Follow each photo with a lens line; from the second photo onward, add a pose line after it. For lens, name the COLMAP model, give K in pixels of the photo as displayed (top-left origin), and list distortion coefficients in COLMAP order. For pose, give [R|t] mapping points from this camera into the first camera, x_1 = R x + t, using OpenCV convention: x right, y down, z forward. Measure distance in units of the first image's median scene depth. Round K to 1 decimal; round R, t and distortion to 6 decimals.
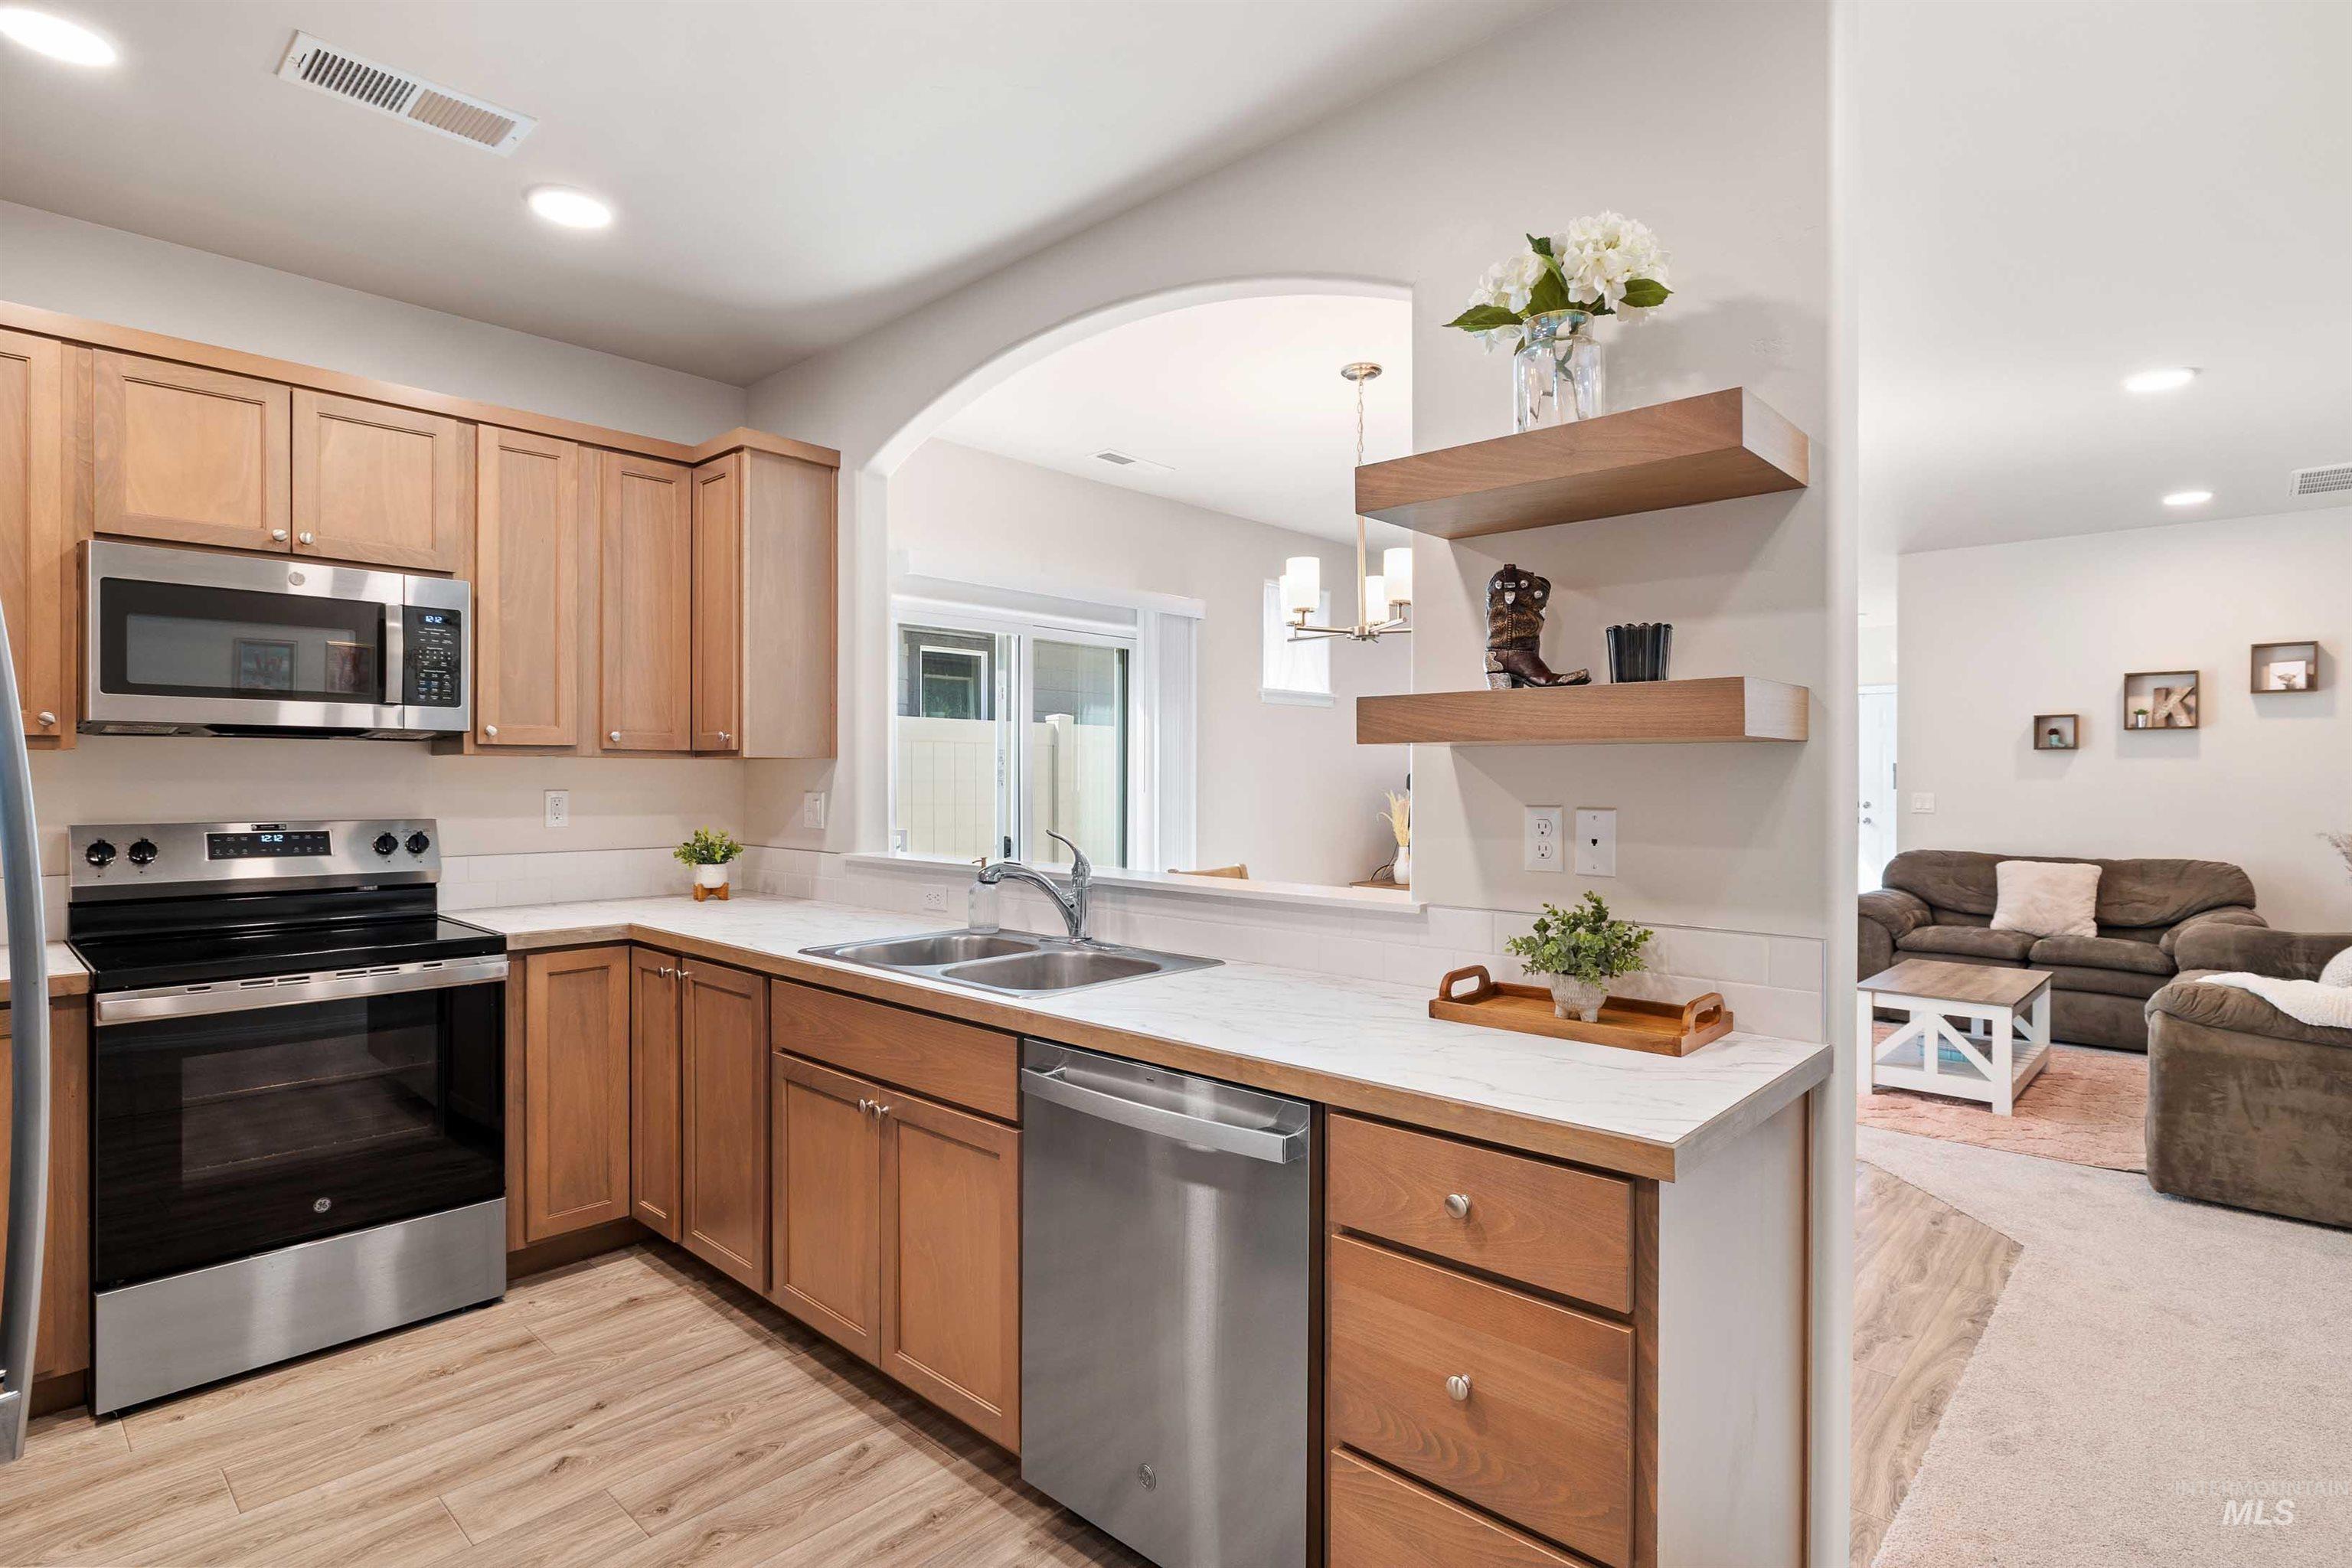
lens RADIAL K [[1178.0, 0, 1176.0], [0, 1178.0, 784.0], [0, 0, 1]] dist [-0.001104, 0.000194]
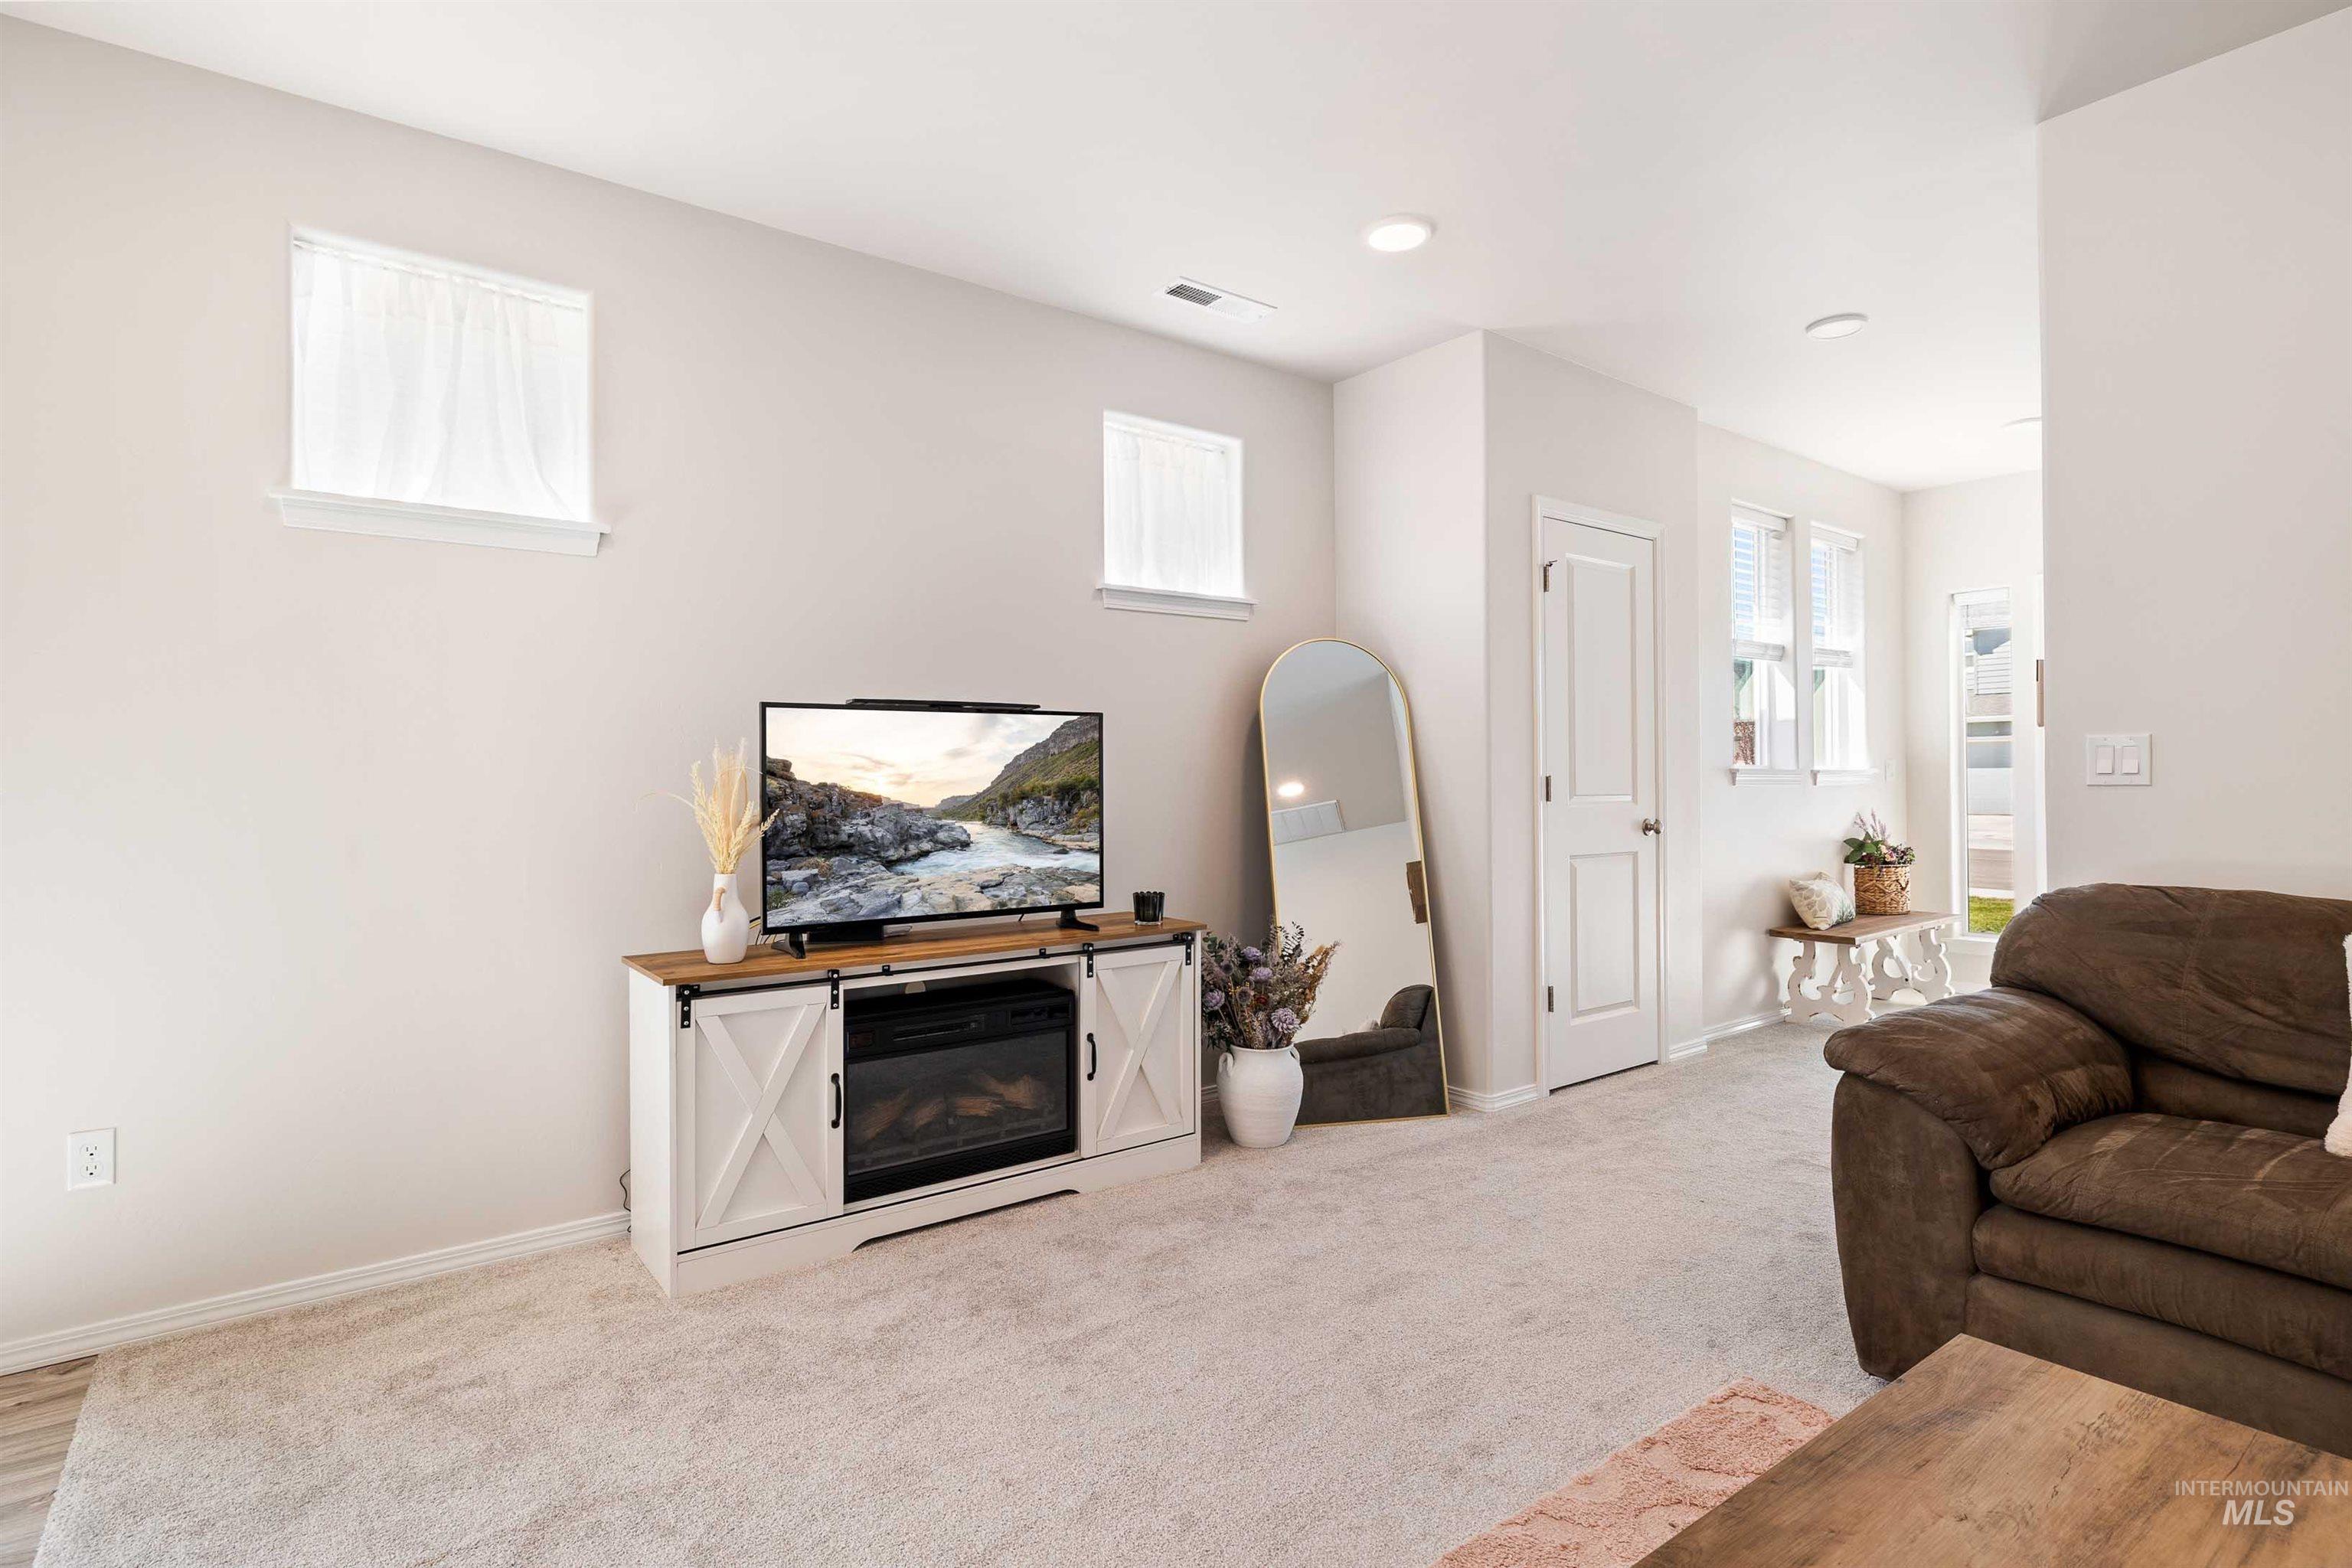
lens RADIAL K [[1178.0, 0, 1176.0], [0, 1178.0, 784.0], [0, 0, 1]] dist [-0.001104, 0.000194]
pose [[0.986491, -0.009387, -0.163547, 0.841368], [0.008557, 0.999947, -0.005777, 0.052443], [0.163592, 0.004300, 0.986519, 1.221743]]
